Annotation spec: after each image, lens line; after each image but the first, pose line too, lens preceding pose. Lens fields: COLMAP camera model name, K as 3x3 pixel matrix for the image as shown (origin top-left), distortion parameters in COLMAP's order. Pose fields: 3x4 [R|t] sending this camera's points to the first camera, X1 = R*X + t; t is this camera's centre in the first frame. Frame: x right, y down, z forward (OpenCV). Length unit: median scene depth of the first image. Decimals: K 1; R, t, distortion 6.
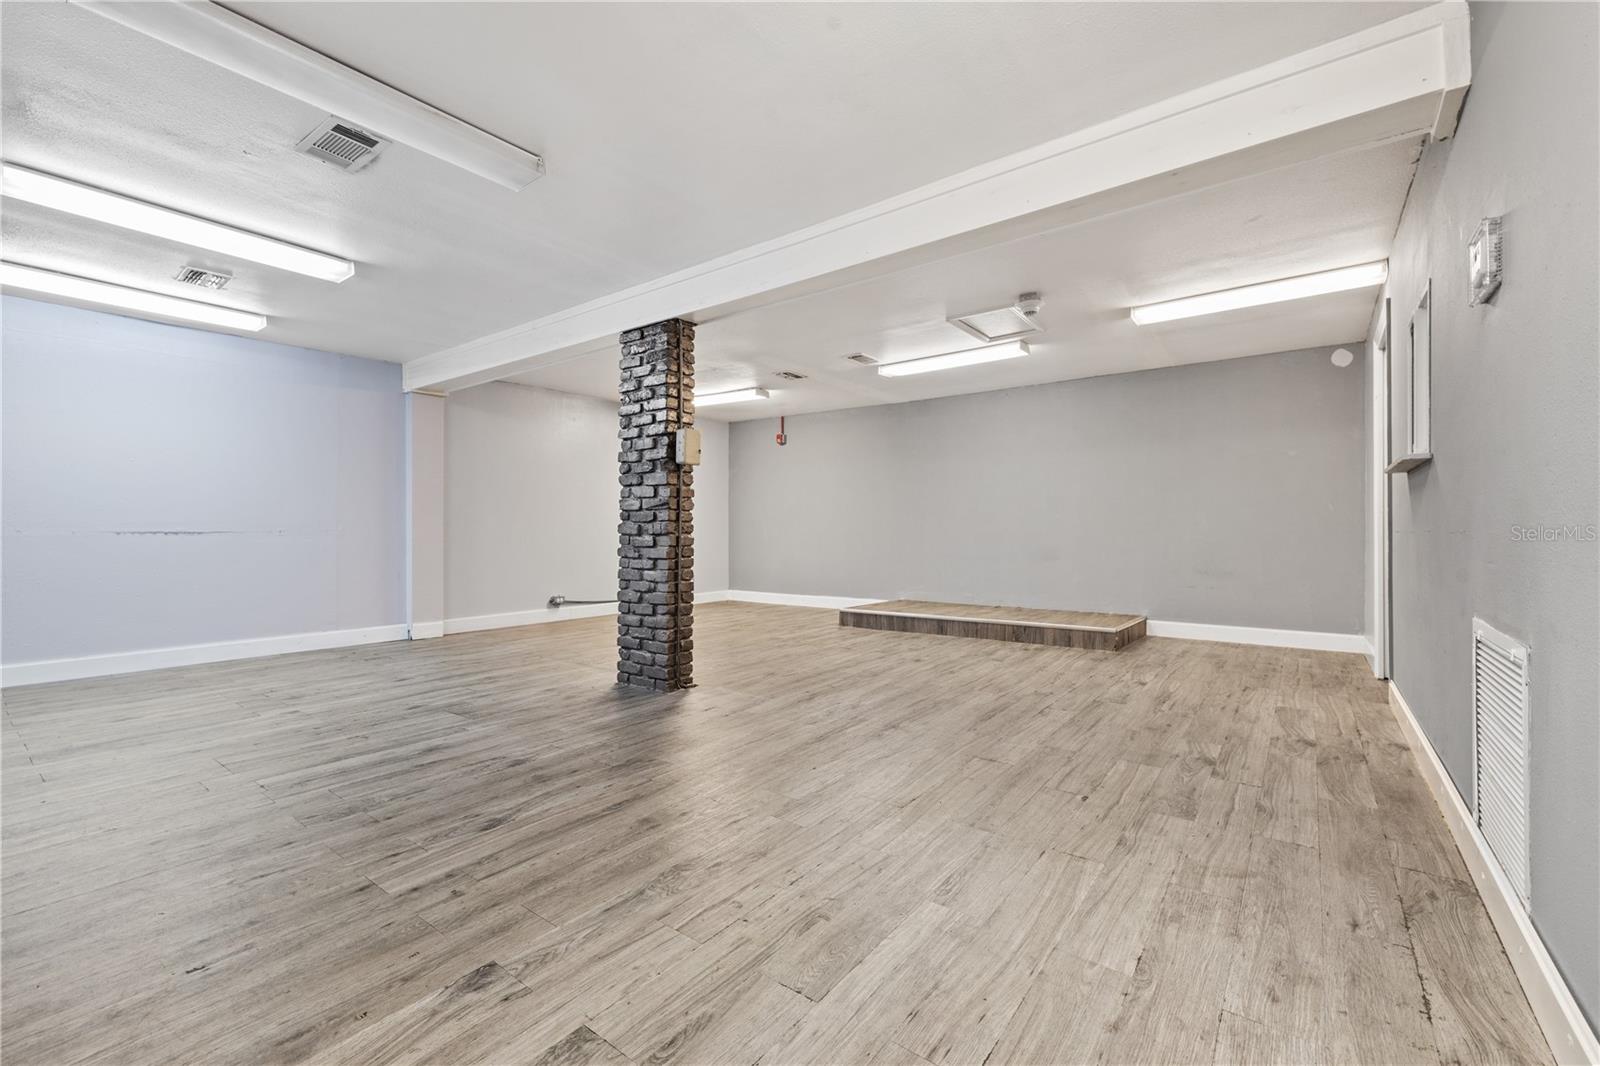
lens RADIAL K [[682.2, 0, 787.5], [0, 682.2, 533.0], [0, 0, 1]] dist [0.001891, 0.000934]
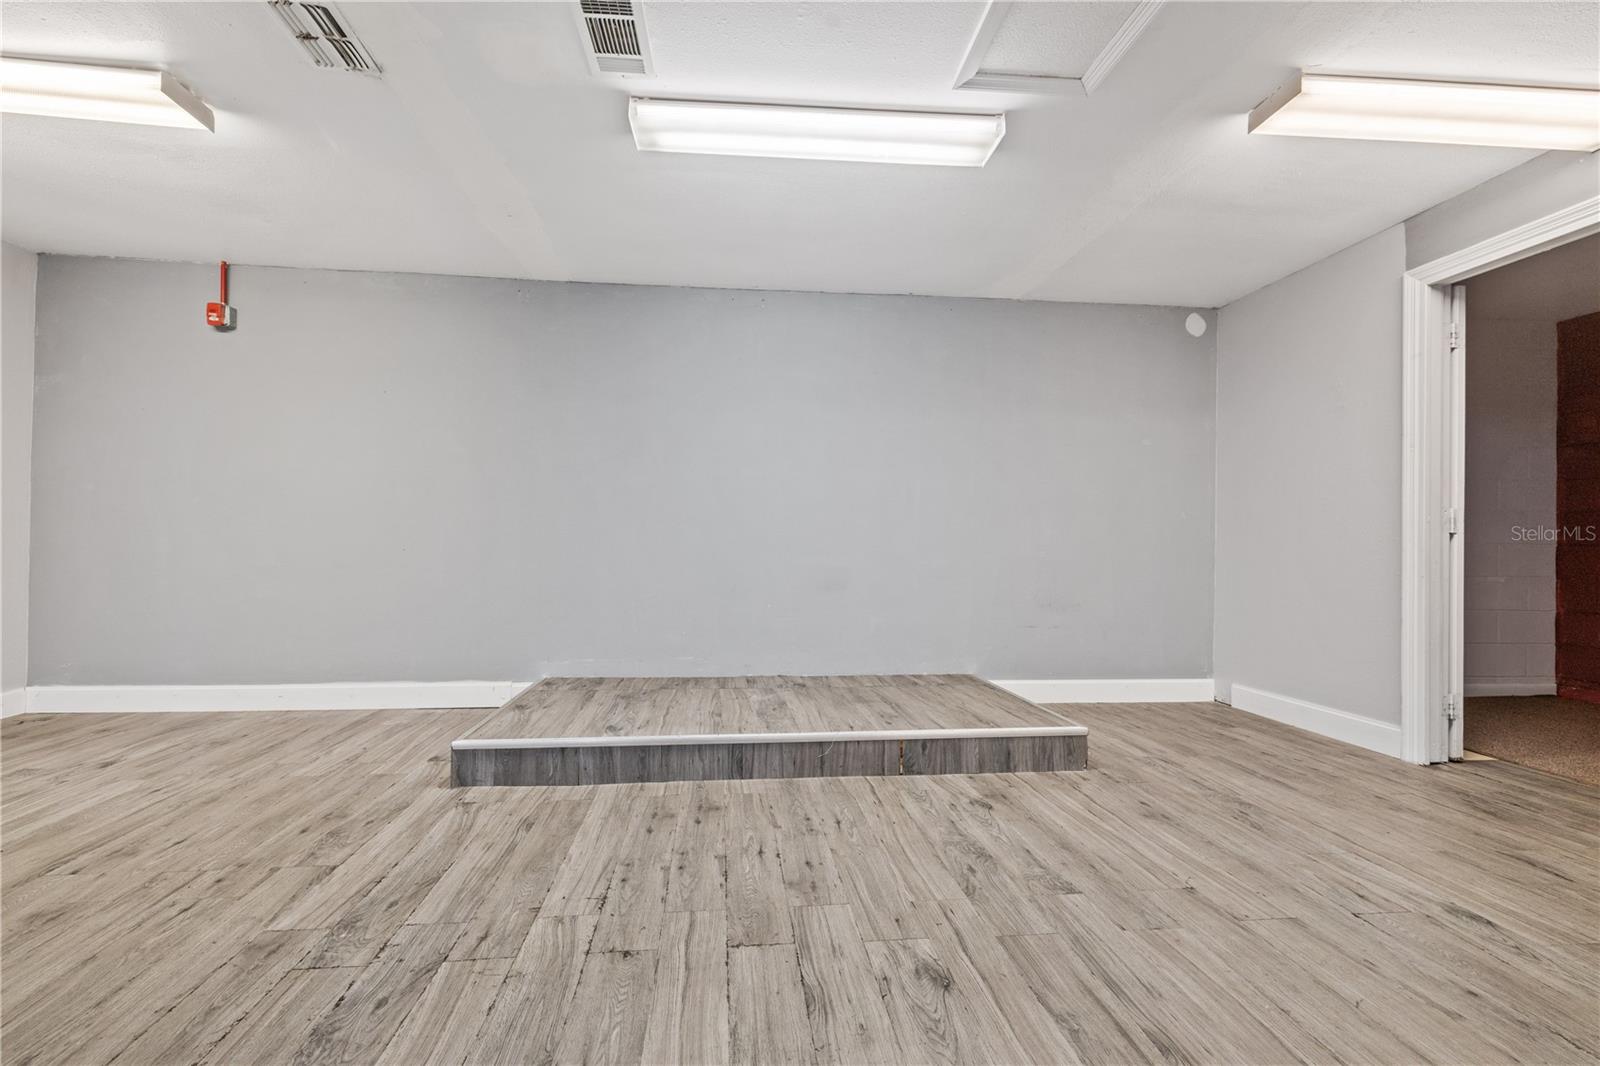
lens RADIAL K [[682.2, 0, 779.5], [0, 682.2, 534.2], [0, 0, 1]] dist [0.001891, 0.000934]
pose [[0.736858, 0.018374, 0.675798, -0.060807], [-0.009421, 0.999813, -0.016911, -0.000386], [-0.675982, 0.006094, 0.736893, 0.750427]]
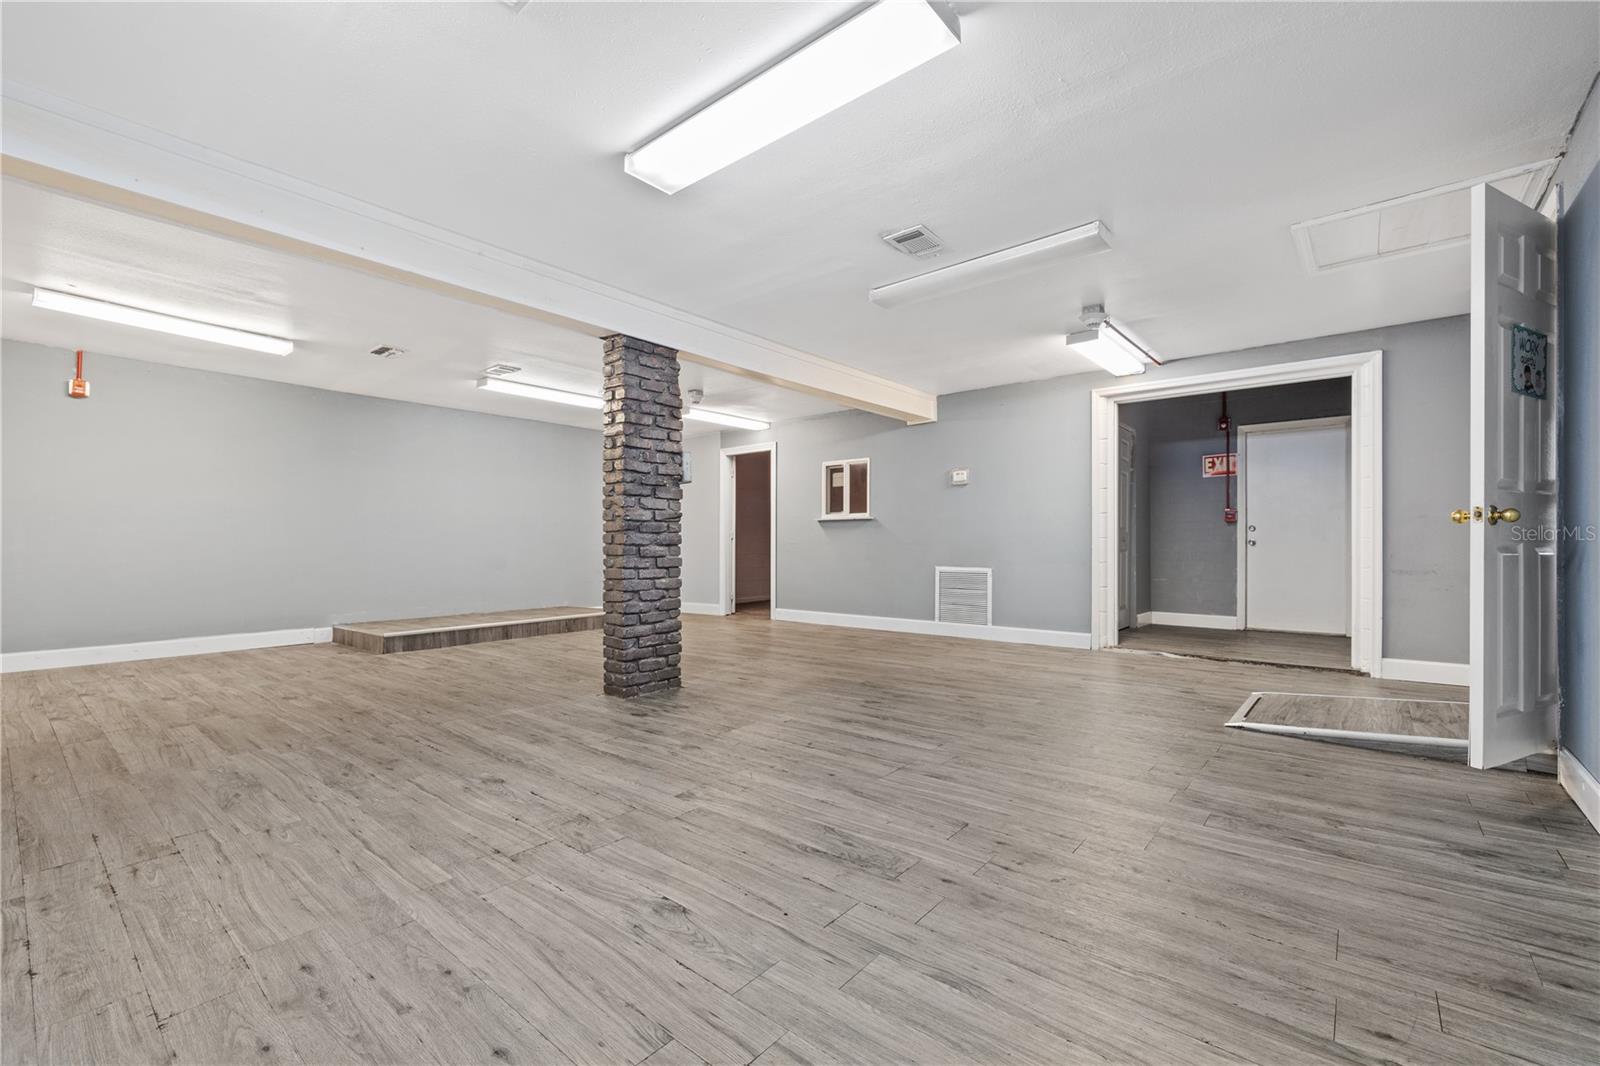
lens RADIAL K [[682.2, 0, 798.8], [0, 682.2, 534.6], [0, 0, 1]] dist [0.001891, 0.000934]
pose [[0.029730, 0.016557, 0.999421, -0.955591], [0.003341, 0.999856, -0.016664, 0.003720], [-0.999552, 0.003835, 0.029670, 0.575892]]
